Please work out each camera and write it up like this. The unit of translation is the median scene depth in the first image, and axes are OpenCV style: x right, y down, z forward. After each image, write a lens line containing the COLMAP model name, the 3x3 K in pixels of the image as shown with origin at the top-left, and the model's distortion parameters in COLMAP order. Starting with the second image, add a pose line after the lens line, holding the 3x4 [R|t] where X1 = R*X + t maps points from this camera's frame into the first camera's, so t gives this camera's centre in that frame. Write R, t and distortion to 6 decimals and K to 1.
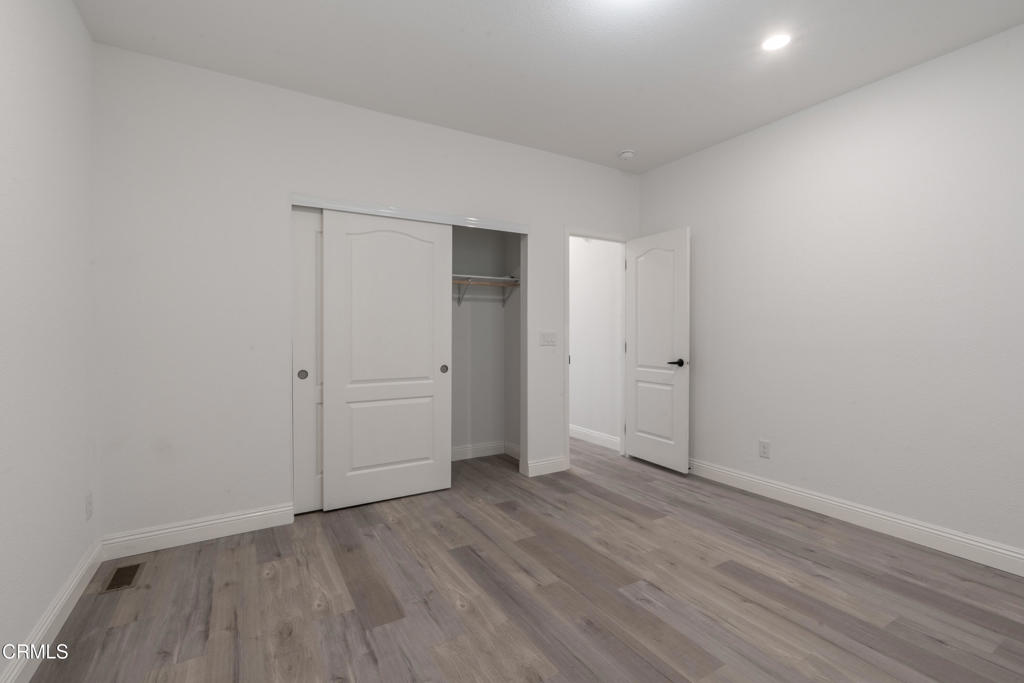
lens RADIAL K [[458.5, 0, 513.9], [0, 458.5, 336.3], [0, 0, 1]] dist [0.000055, -0.000008]
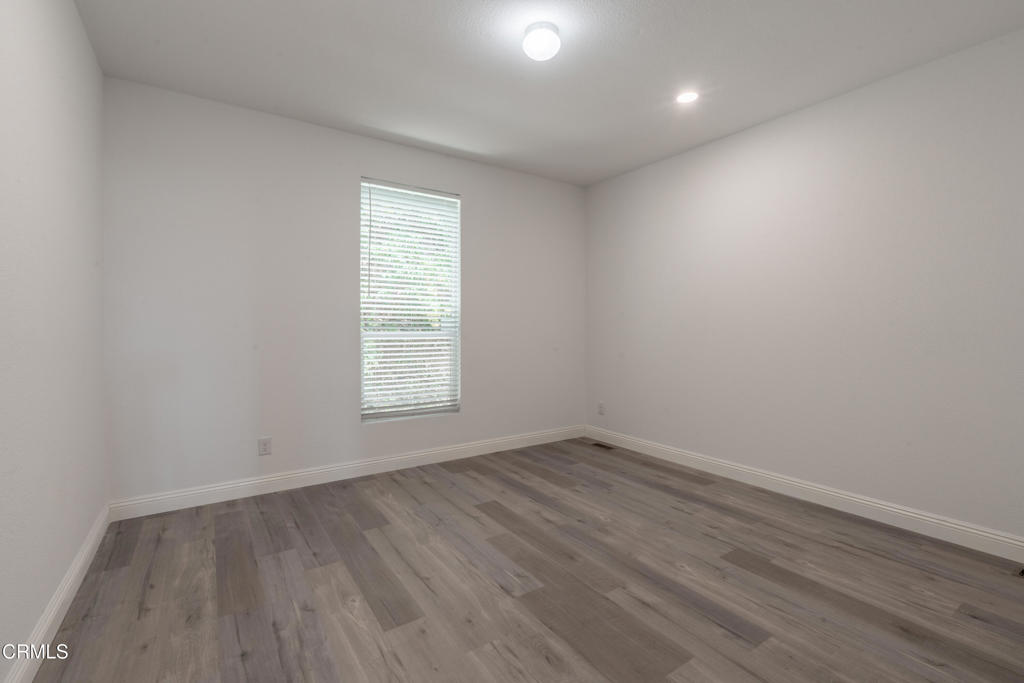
lens RADIAL K [[458.5, 0, 513.9], [0, 458.5, 336.3], [0, 0, 1]] dist [0.000055, -0.000008]
pose [[-0.998532, 0.000077, -0.054163, 0.346147], [-0.001621, 0.999508, 0.031309, -0.018250], [0.054138, 0.031351, -0.998041, 1.973111]]
